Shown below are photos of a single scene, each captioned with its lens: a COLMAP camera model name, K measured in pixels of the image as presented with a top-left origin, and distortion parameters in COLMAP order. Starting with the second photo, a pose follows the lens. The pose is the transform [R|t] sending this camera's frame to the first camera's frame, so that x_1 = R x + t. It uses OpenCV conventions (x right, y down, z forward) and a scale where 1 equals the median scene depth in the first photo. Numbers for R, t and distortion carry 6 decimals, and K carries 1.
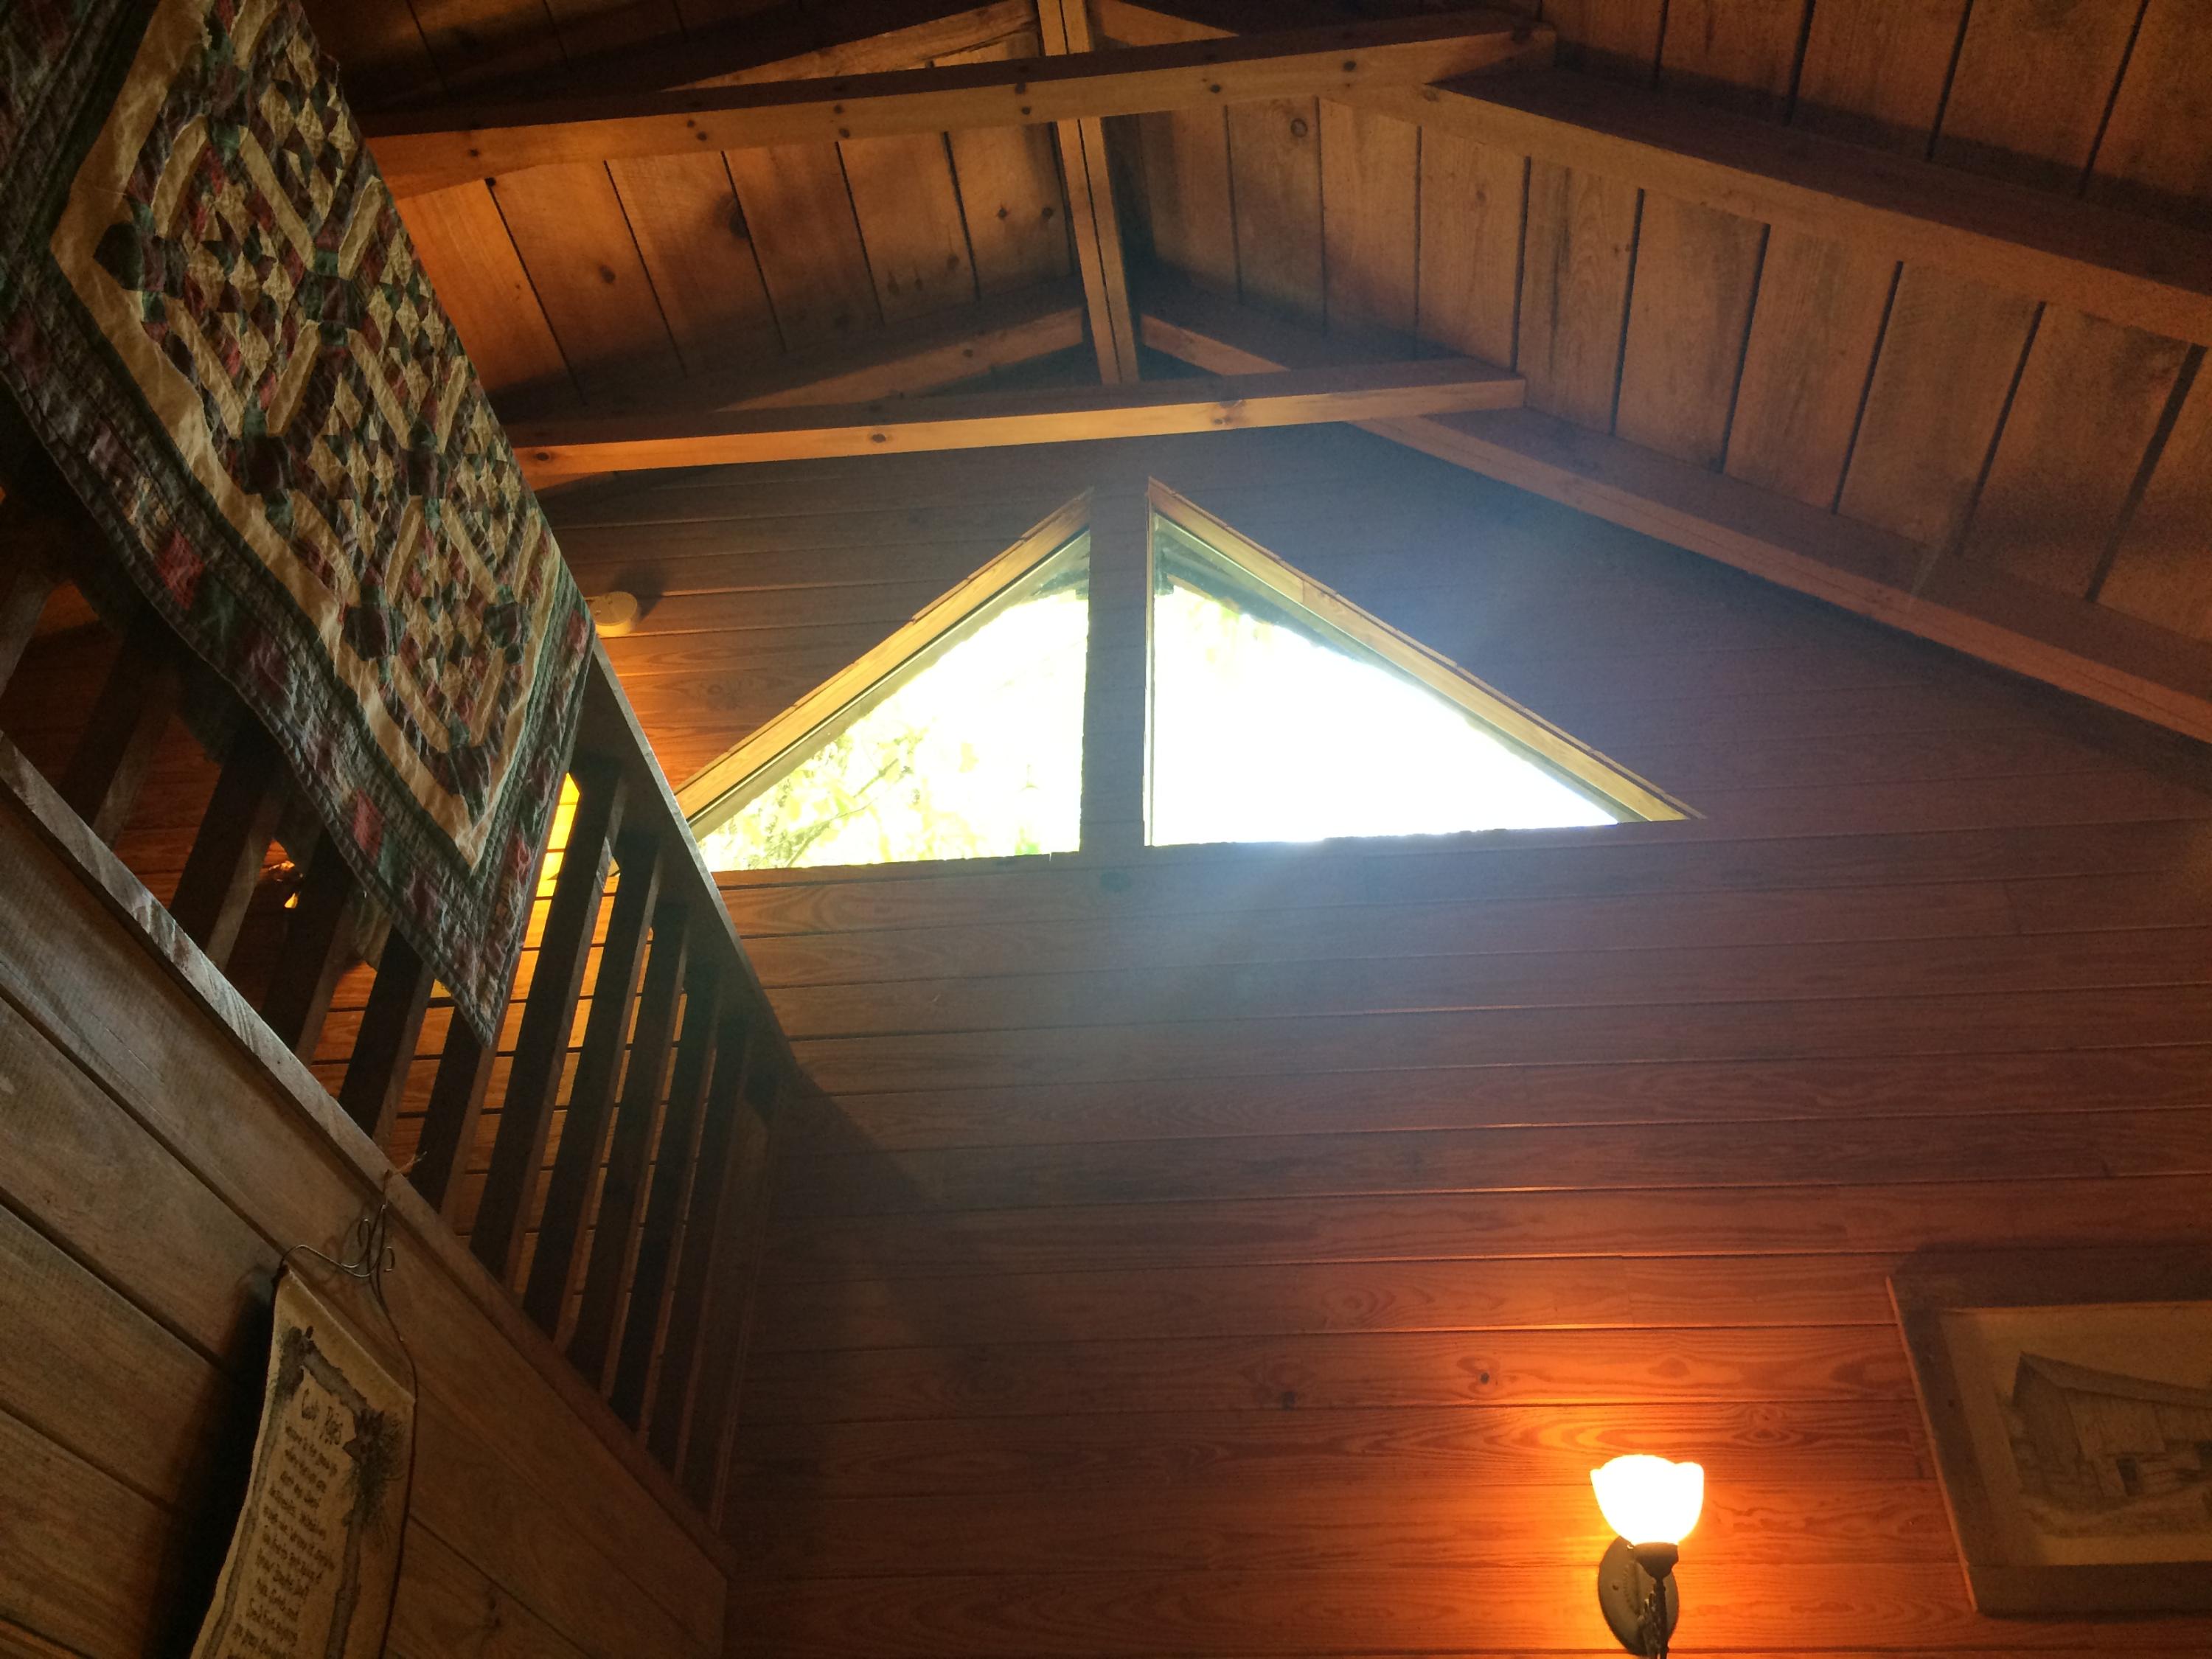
lens RADIAL K [[1877.7, 0, 1107.0], [0, 1877.7, 818.5], [0, 0, 1]] dist [0.080091, -0.099044]
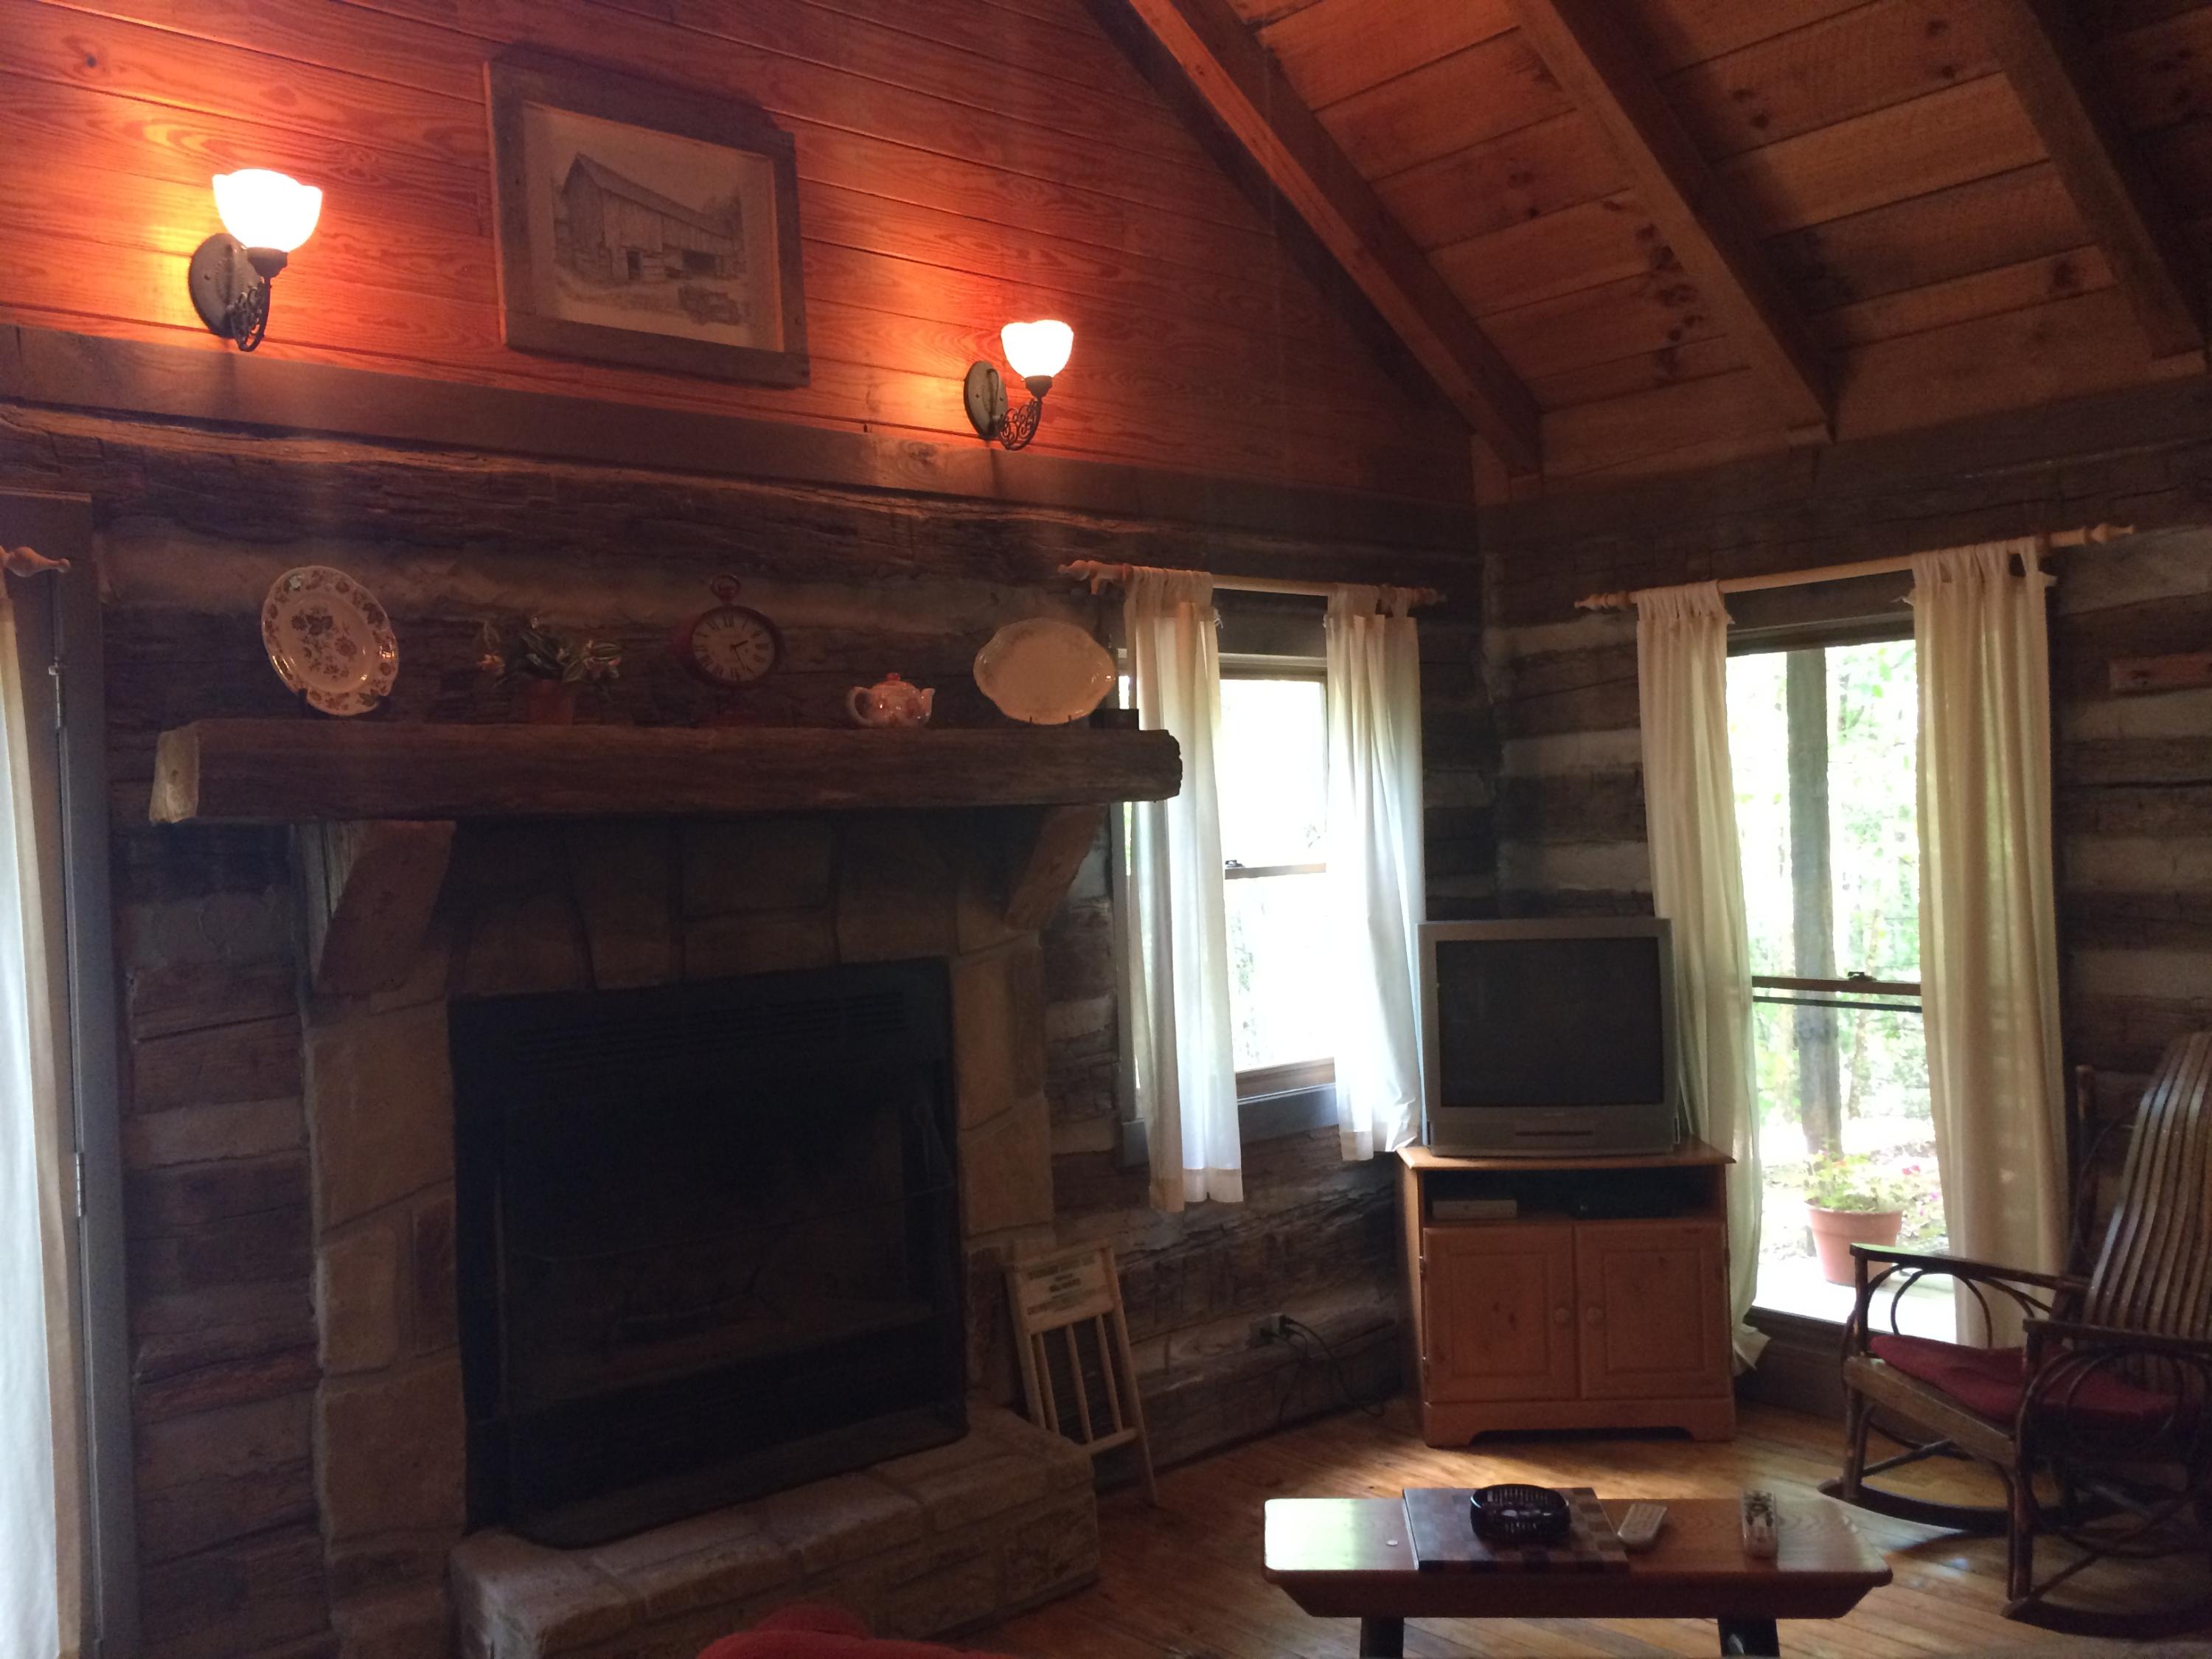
lens RADIAL K [[1877.7, 0, 1108.7], [0, 1877.7, 830.1], [0, 0, 1]] dist [0.080091, -0.099044]
pose [[0.677429, -0.044358, 0.734249, -0.197886], [-0.402846, 0.812812, 0.420775, -0.013571], [-0.615471, -0.580835, 0.532753, -0.099621]]
